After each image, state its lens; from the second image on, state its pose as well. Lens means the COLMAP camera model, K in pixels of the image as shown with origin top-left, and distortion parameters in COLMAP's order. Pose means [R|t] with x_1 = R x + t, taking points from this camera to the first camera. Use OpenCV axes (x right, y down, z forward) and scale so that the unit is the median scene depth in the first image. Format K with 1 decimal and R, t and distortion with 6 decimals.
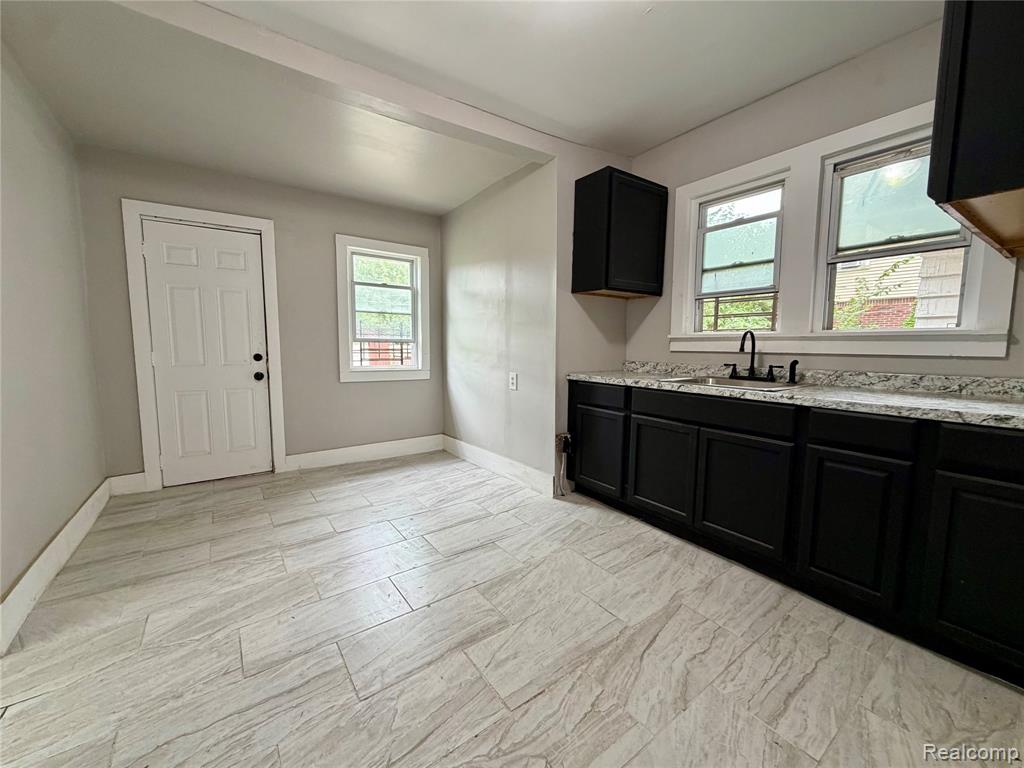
lens RADIAL K [[409.1, 0, 508.5], [0, 409.1, 379.4], [0, 0, 1]] dist [0.002196, -0.000815]
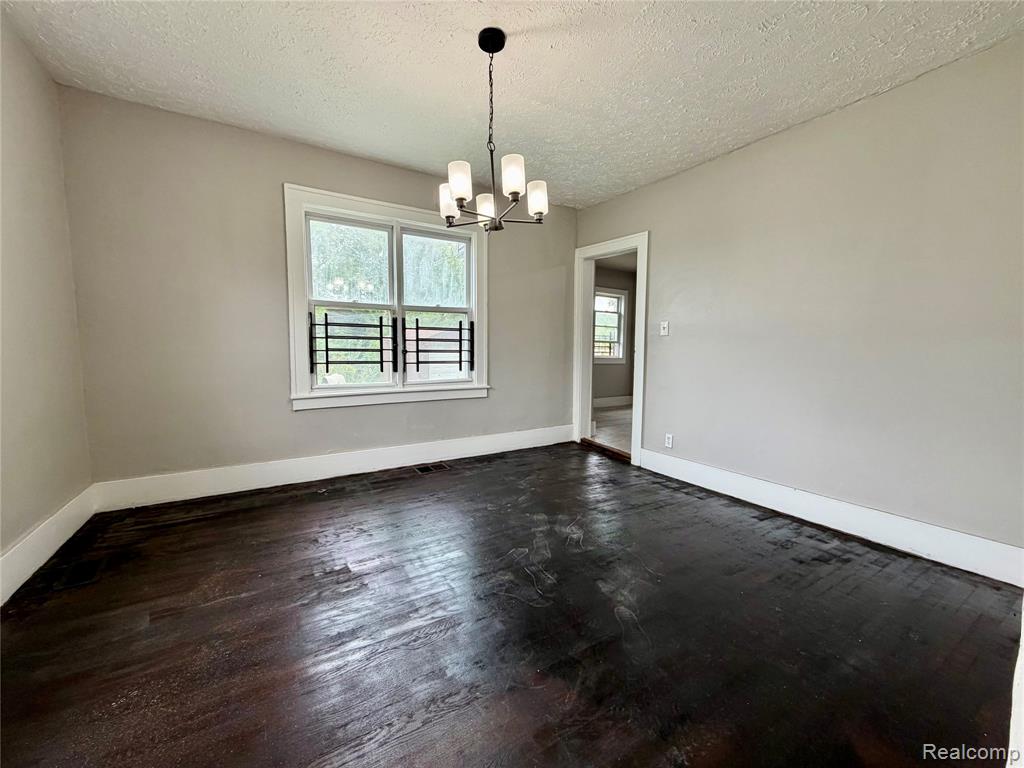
lens RADIAL K [[409.1, 0, 508.9], [0, 409.1, 383.6], [0, 0, 1]] dist [0.002196, -0.000815]
pose [[0.998523, 0.018242, -0.051180, -1.046403], [-0.018599, 0.999806, -0.006495, 0.184415], [0.051052, 0.007437, 0.998668, -1.388291]]
